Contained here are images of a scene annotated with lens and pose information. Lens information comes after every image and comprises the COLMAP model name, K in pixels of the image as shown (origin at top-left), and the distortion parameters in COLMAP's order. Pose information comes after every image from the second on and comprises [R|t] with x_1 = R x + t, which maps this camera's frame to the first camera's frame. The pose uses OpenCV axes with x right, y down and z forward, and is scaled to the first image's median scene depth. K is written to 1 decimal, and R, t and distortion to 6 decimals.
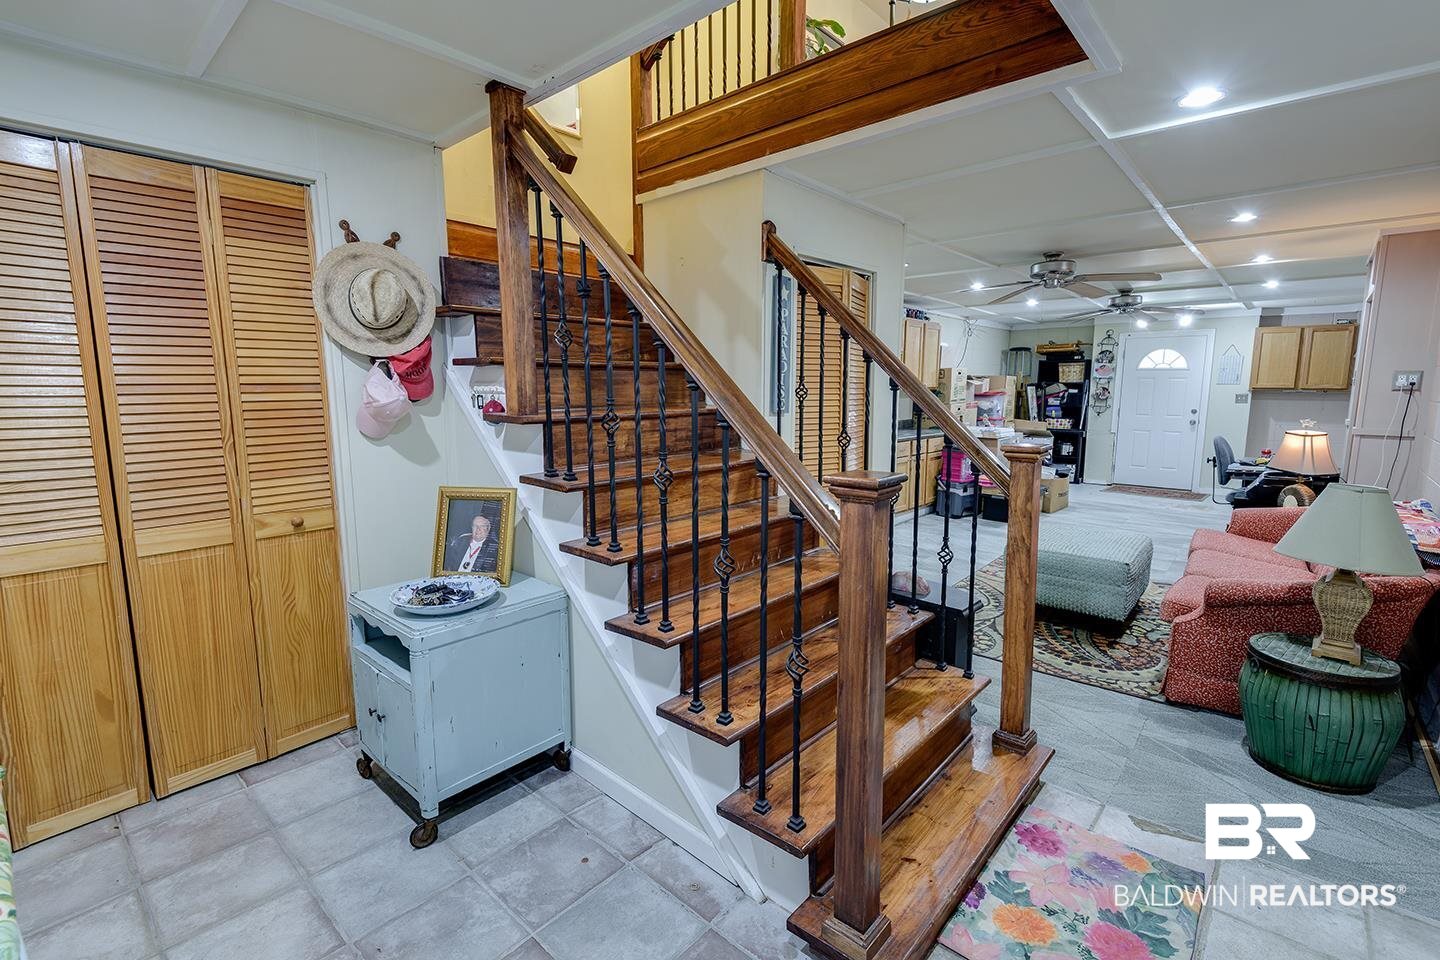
lens RADIAL K [[654.0, 0, 724.0], [0, 654.0, 475.5], [0, 0, 1]] dist [0.038402, -0.026214]
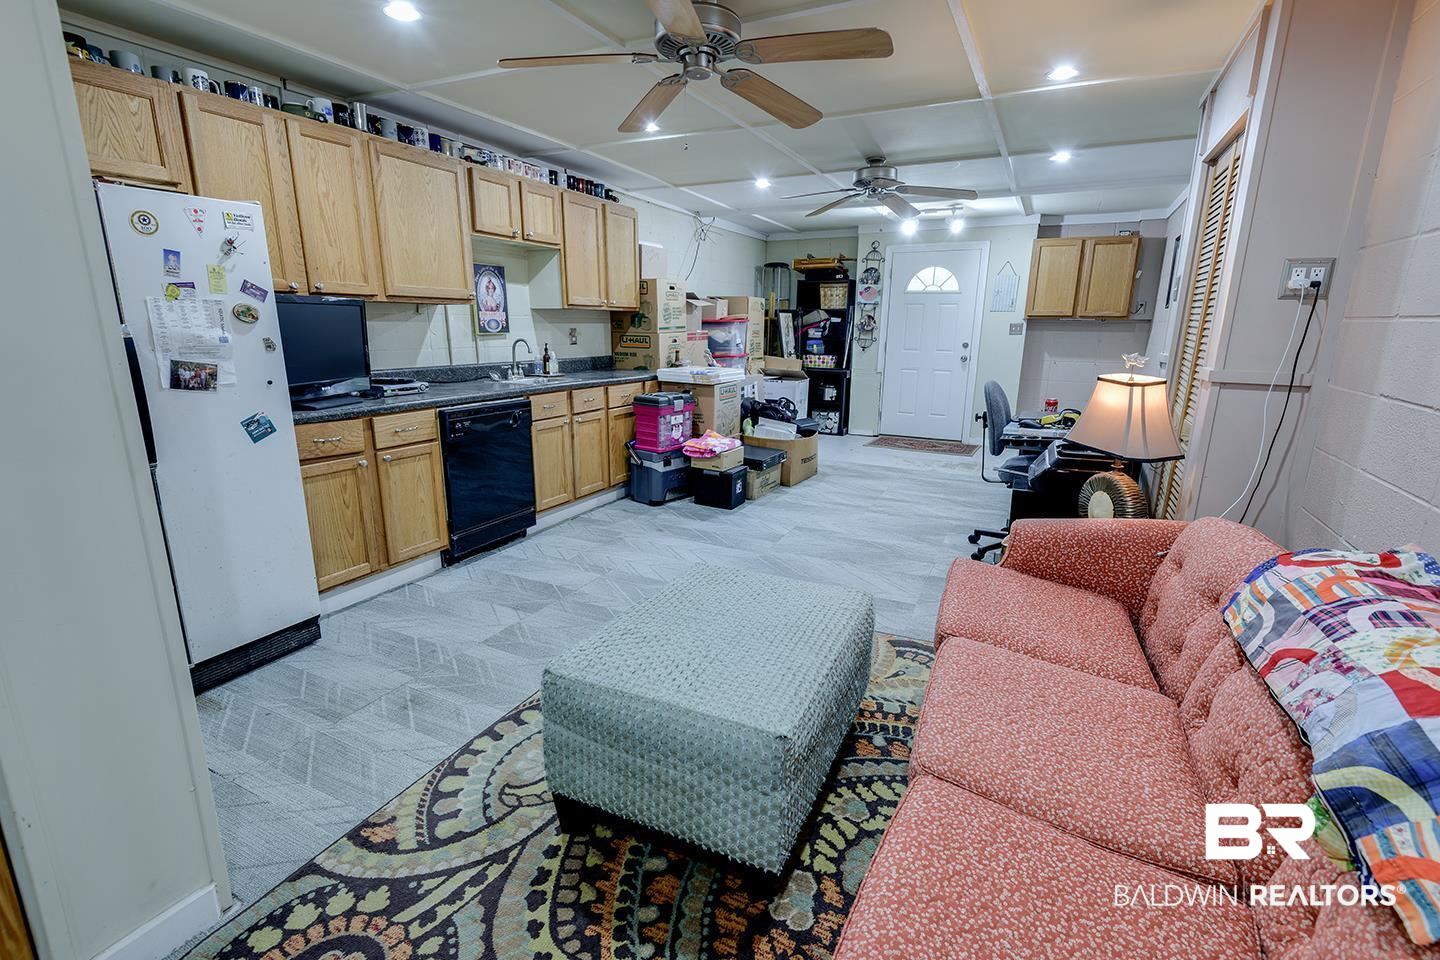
lens RADIAL K [[654.0, 0, 724.0], [0, 654.0, 475.5], [0, 0, 1]] dist [0.038402, -0.026214]
pose [[0.966303, -0.048359, 0.252826, 0.213044], [0.024252, 0.994929, 0.097611, -0.024014], [-0.256264, -0.088190, 0.962575, 0.286468]]
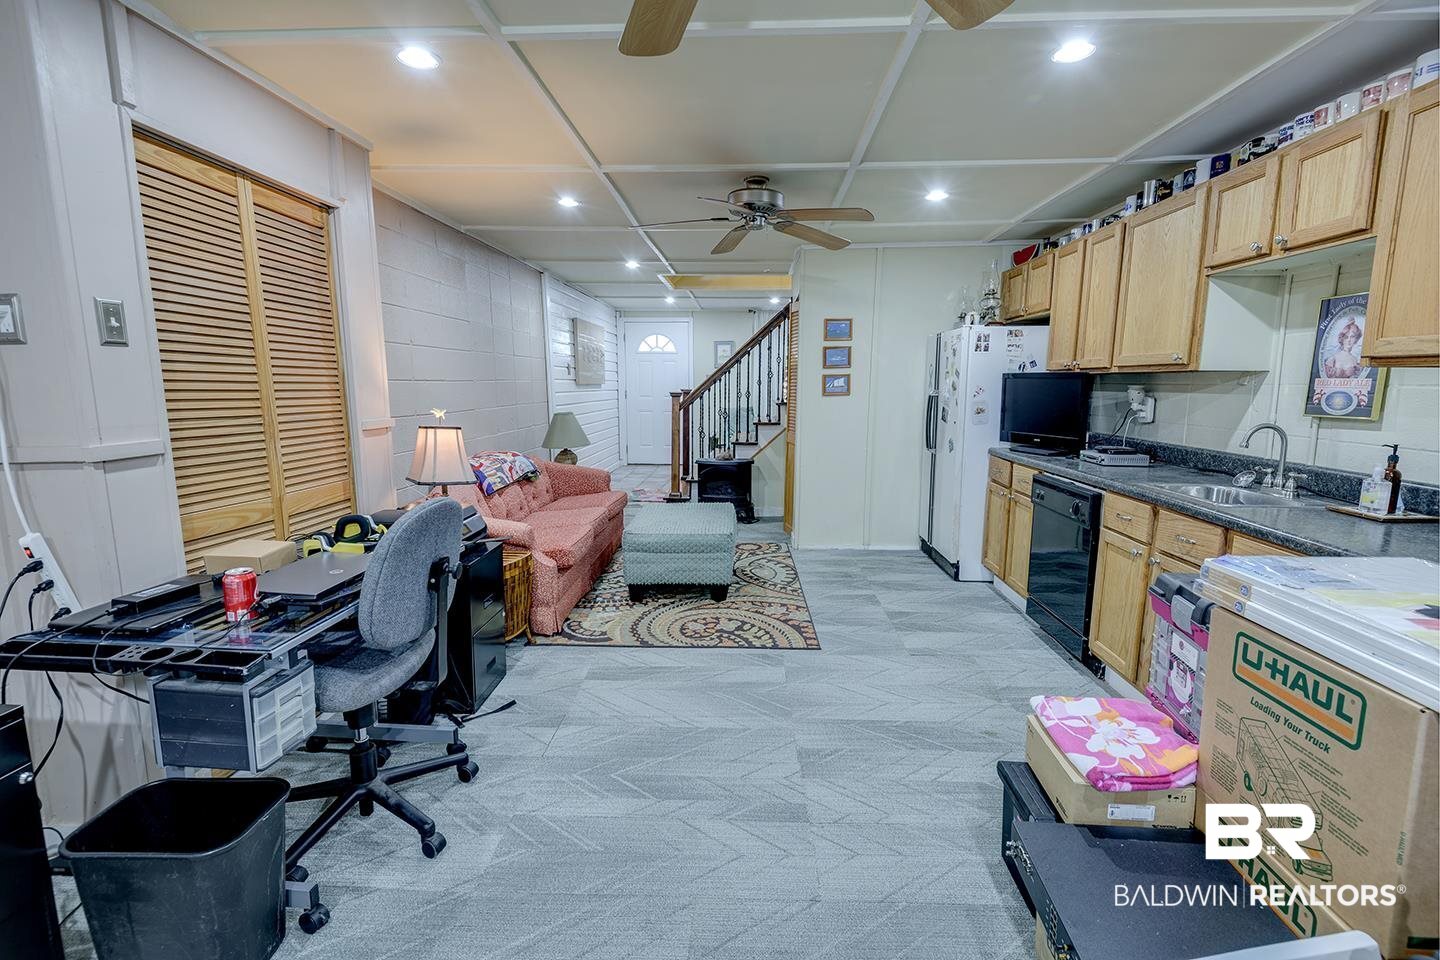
lens RADIAL K [[654.0, 0, 724.0], [0, 654.0, 475.5], [0, 0, 1]] dist [0.038402, -0.026214]
pose [[-0.782028, 0.087146, -0.617121, 0.556063], [-0.087665, 0.964951, 0.247356, -0.110960], [0.617047, 0.247539, -0.746979, 0.888855]]
